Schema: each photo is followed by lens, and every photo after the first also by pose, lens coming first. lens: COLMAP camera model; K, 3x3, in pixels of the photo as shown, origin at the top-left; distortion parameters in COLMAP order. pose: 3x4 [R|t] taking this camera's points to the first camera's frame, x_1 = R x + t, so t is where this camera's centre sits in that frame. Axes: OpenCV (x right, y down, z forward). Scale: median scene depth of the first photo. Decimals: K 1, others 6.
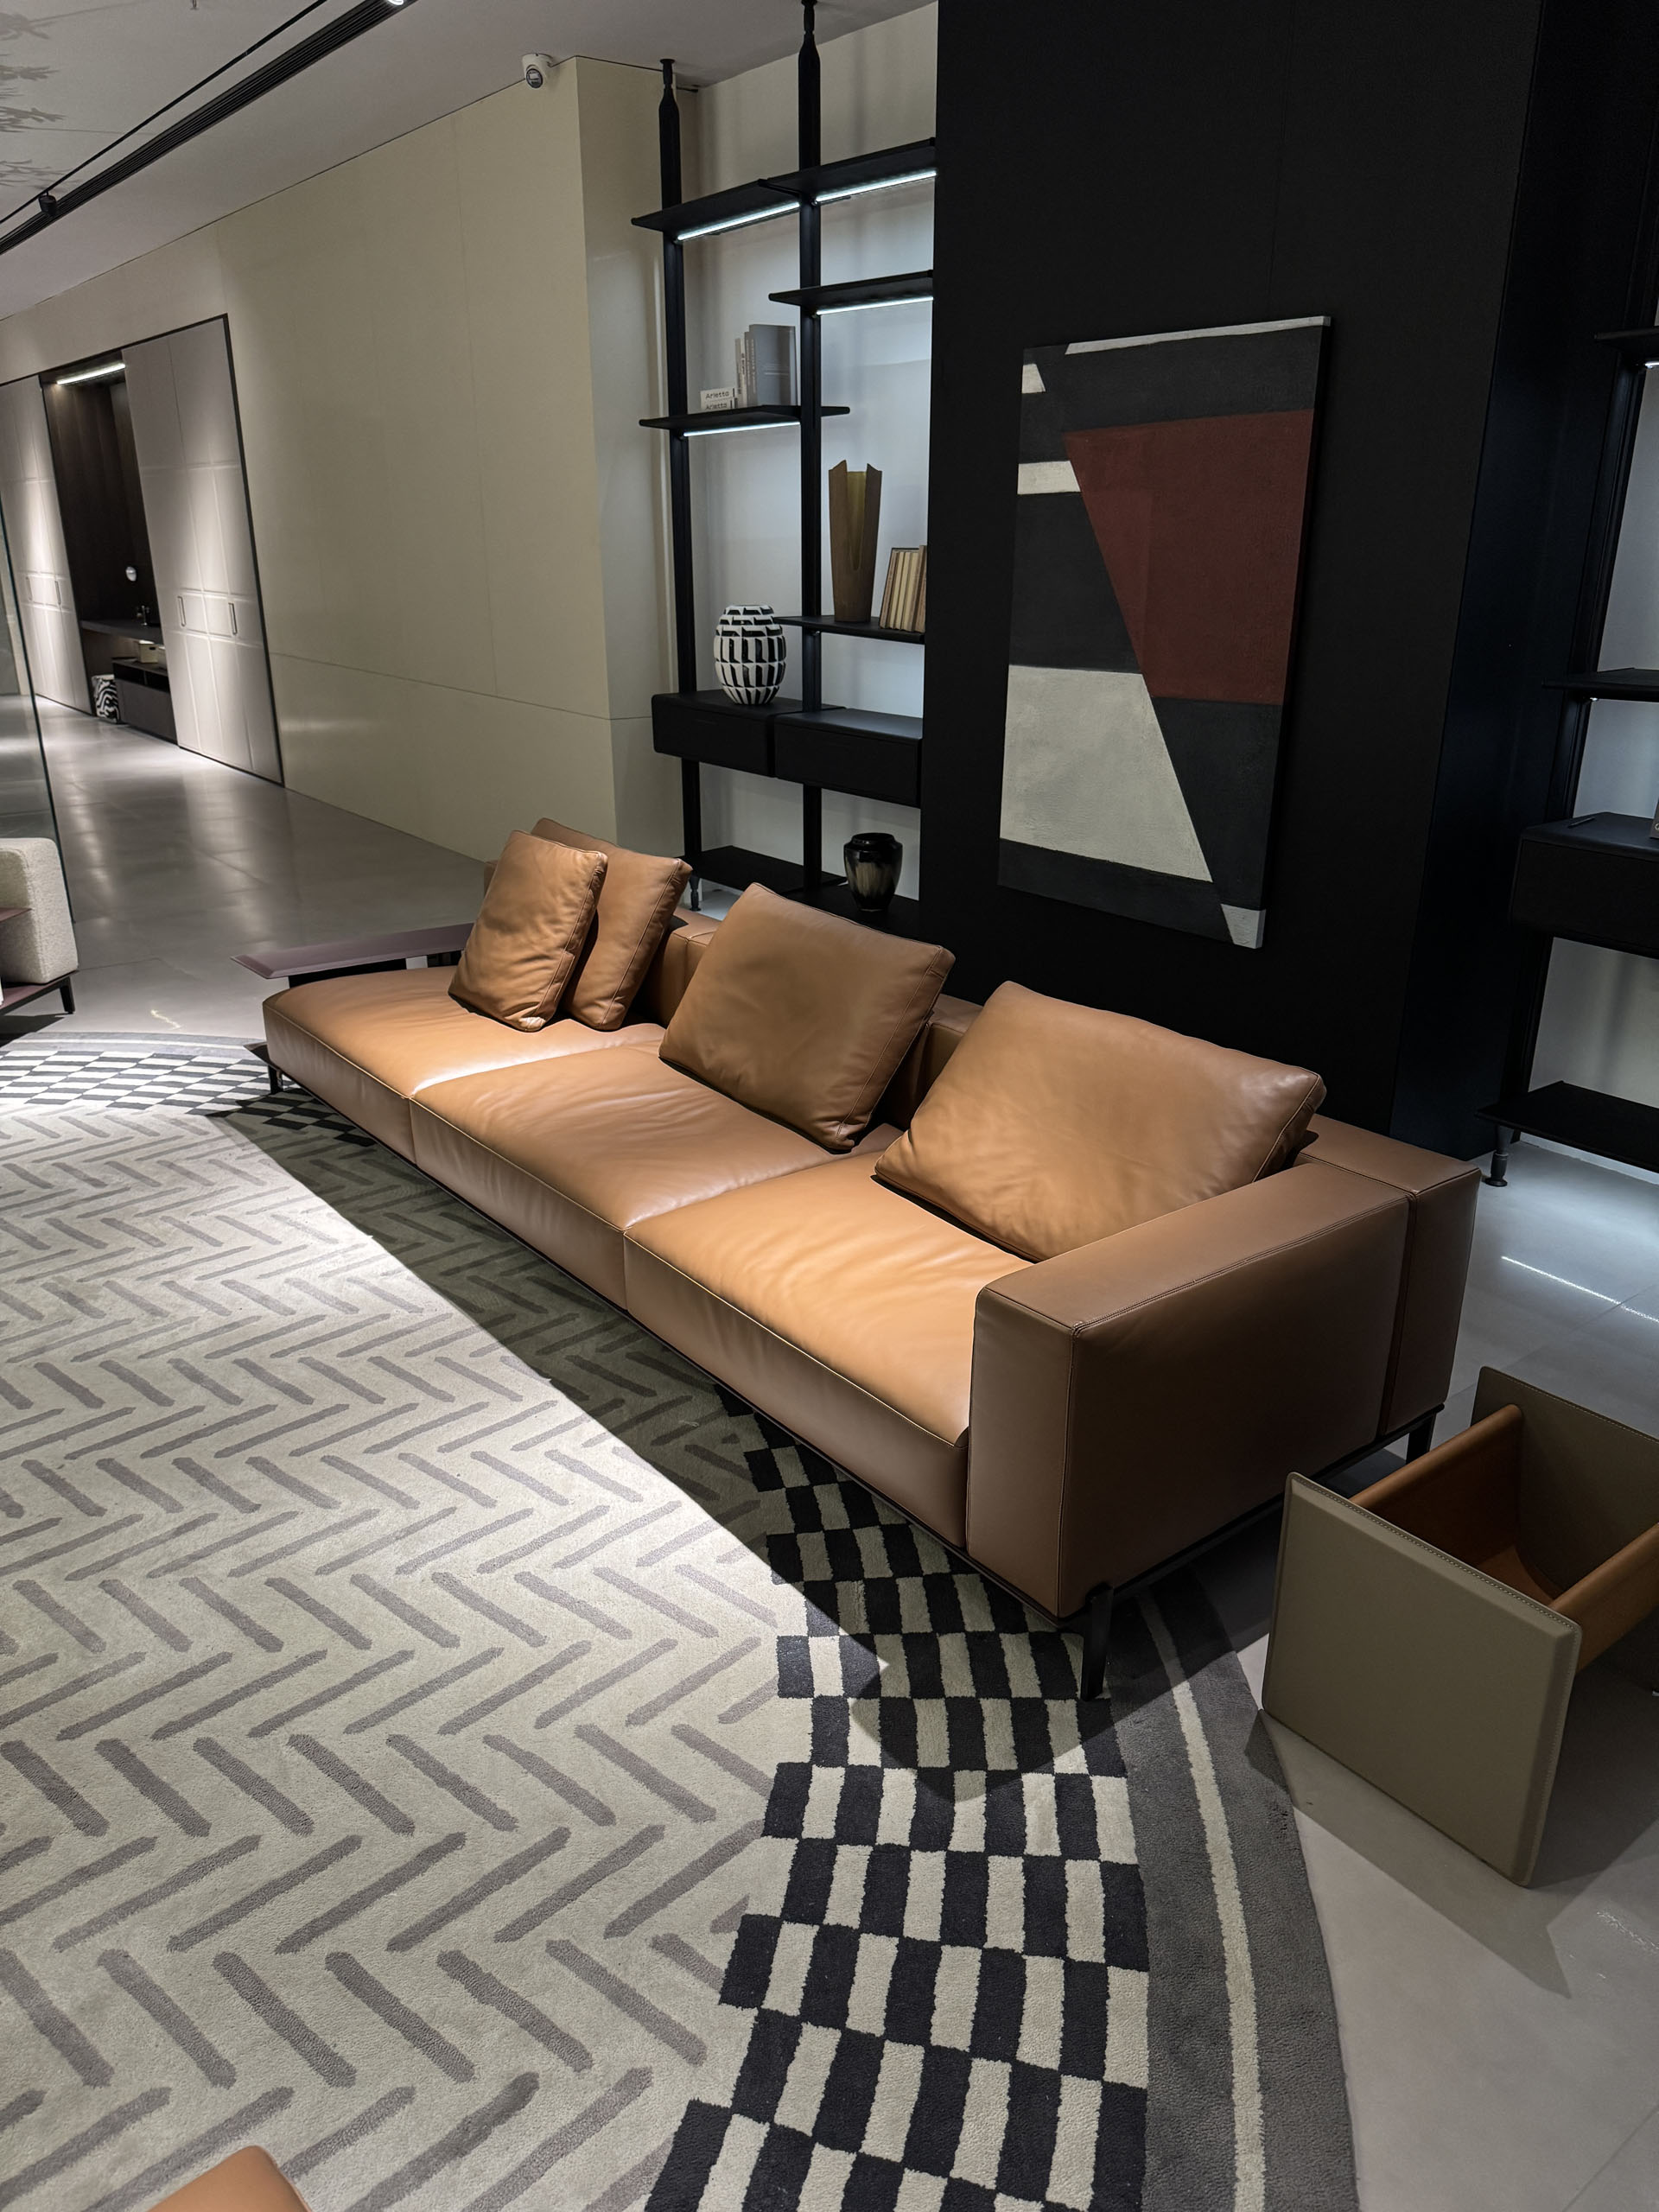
lens RADIAL K [[1555.2, 0, 835.1], [0, 1555.2, 1118.7], [0, 0, 1]] dist [0.194790, -0.441893]
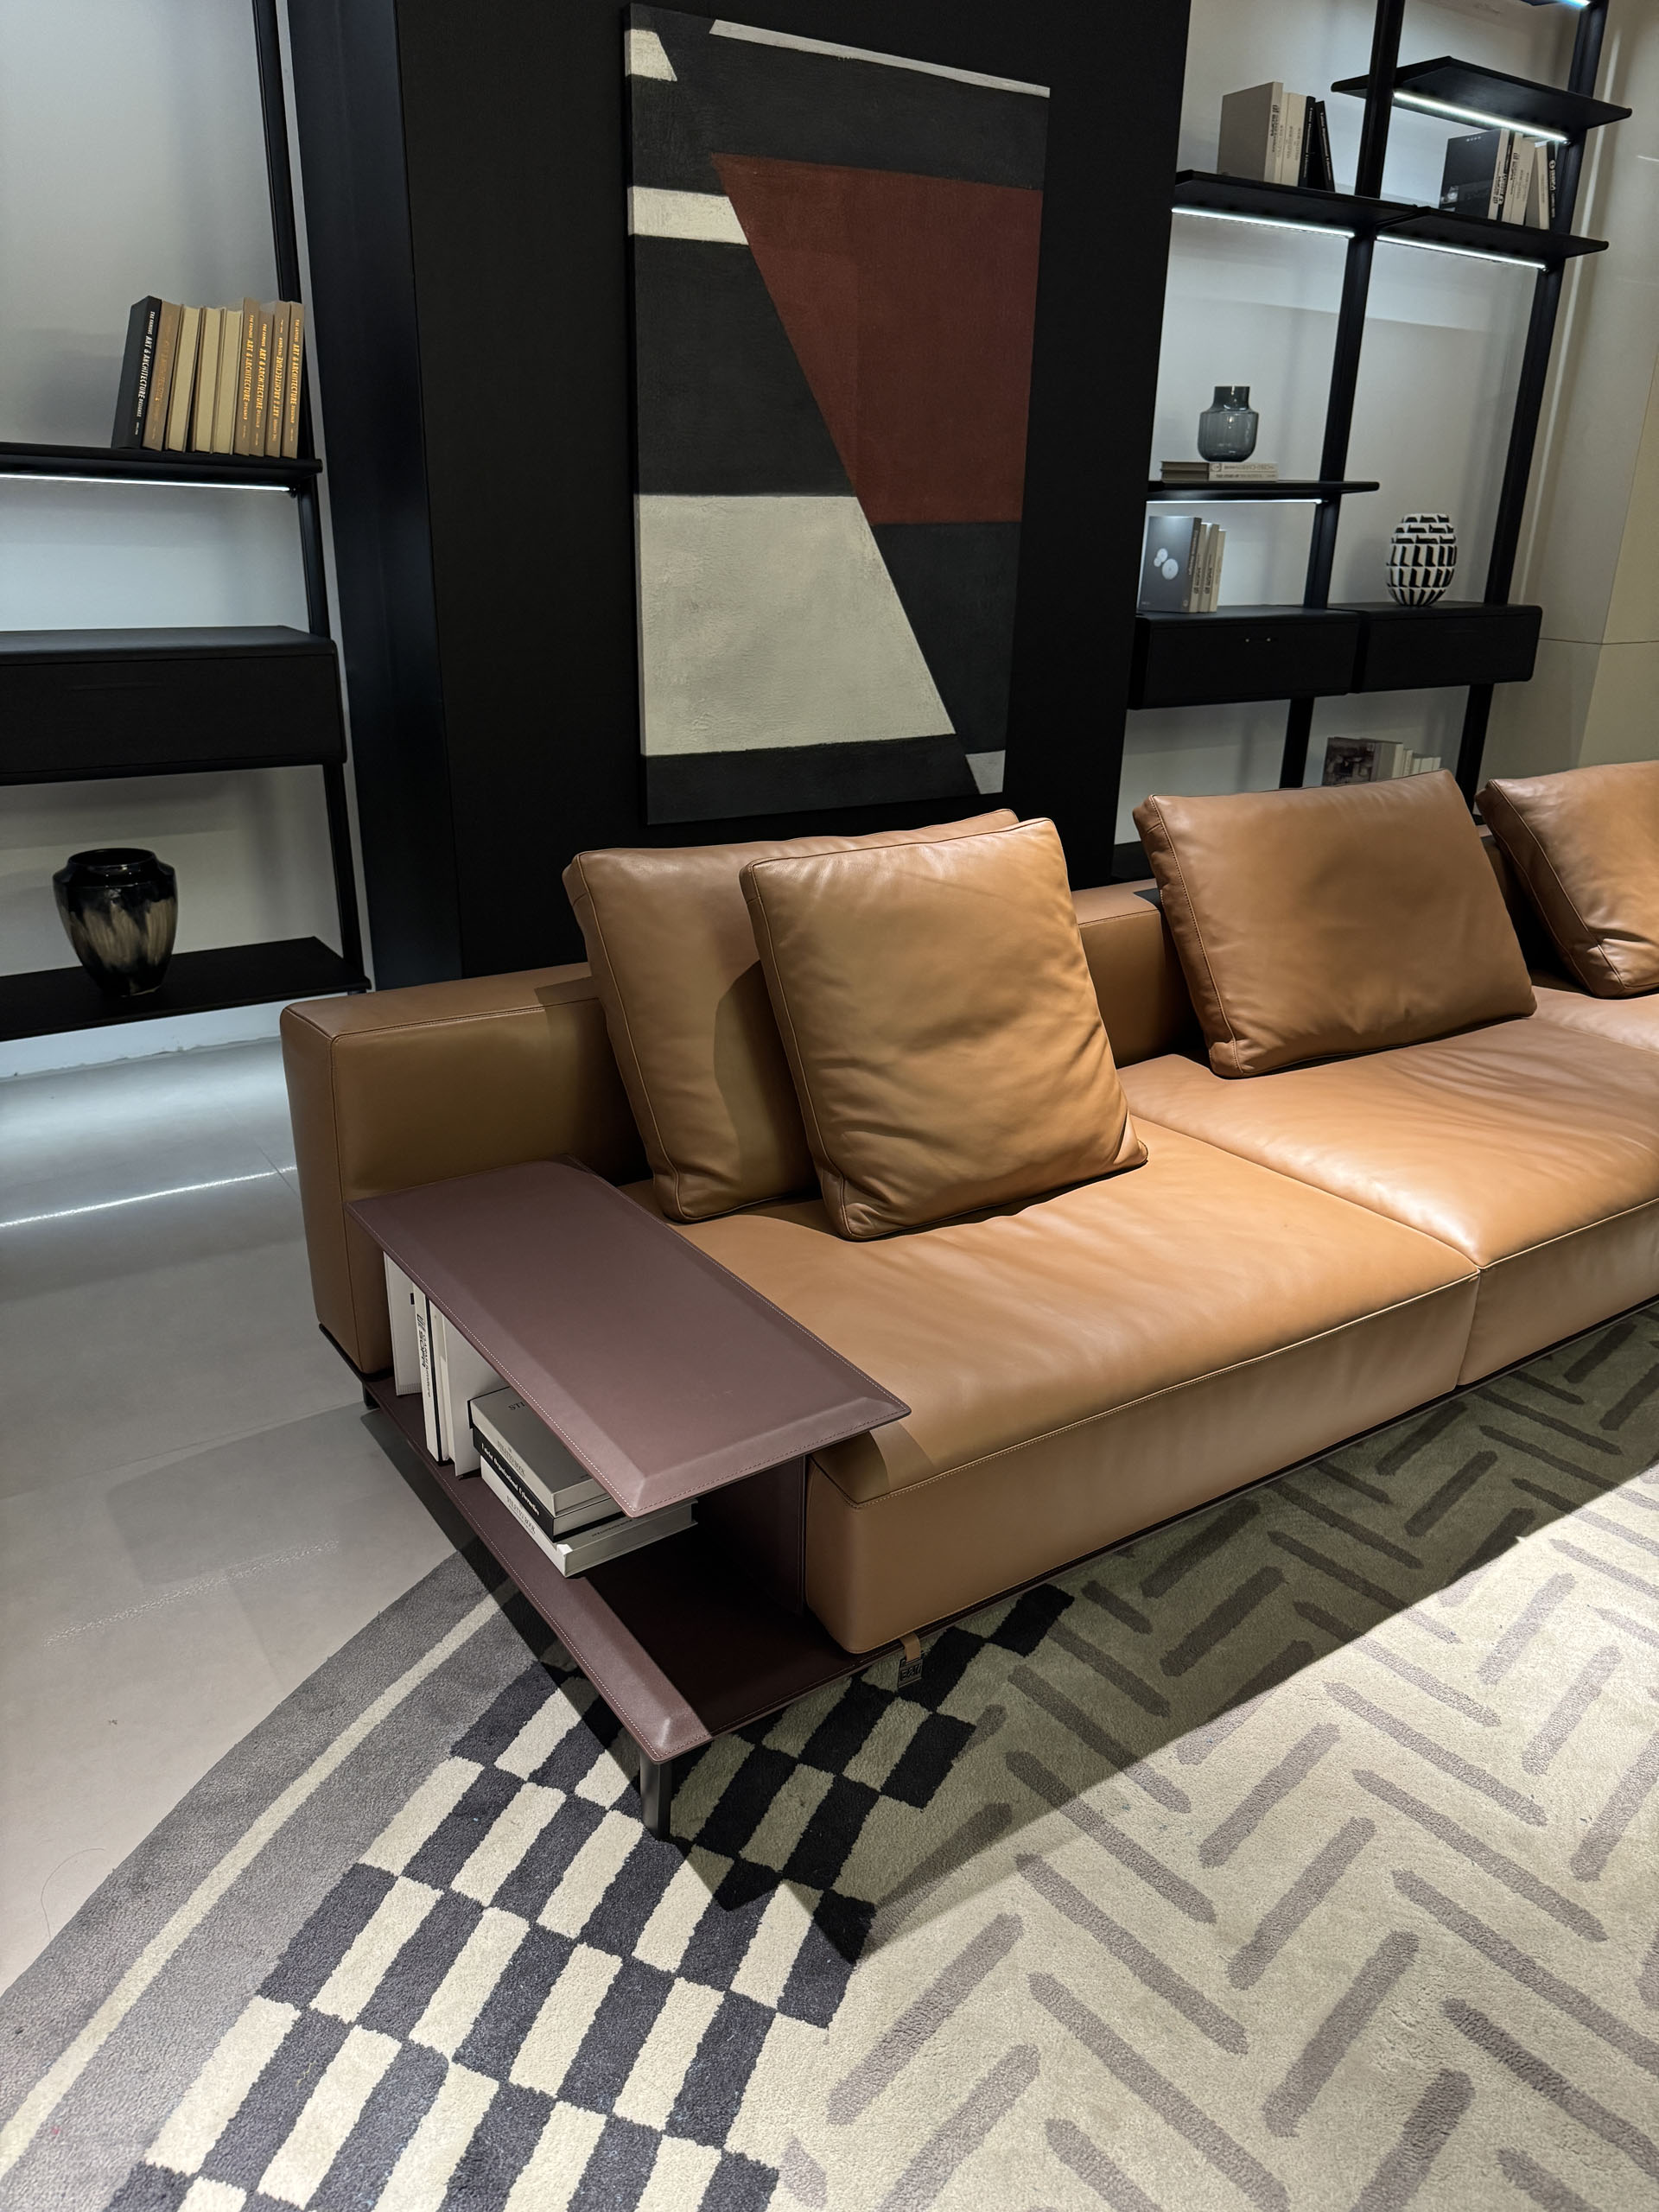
lens RADIAL K [[1591.9, 0, 830.0], [0, 1591.9, 1139.2], [0, 0, 1]] dist [0.007129, -0.025296]
pose [[0.054576, -0.360344, 0.931221, -0.659208], [0.339932, 0.883608, 0.321998, -0.253845], [-0.938865, 0.298978, 0.170716, 0.955703]]
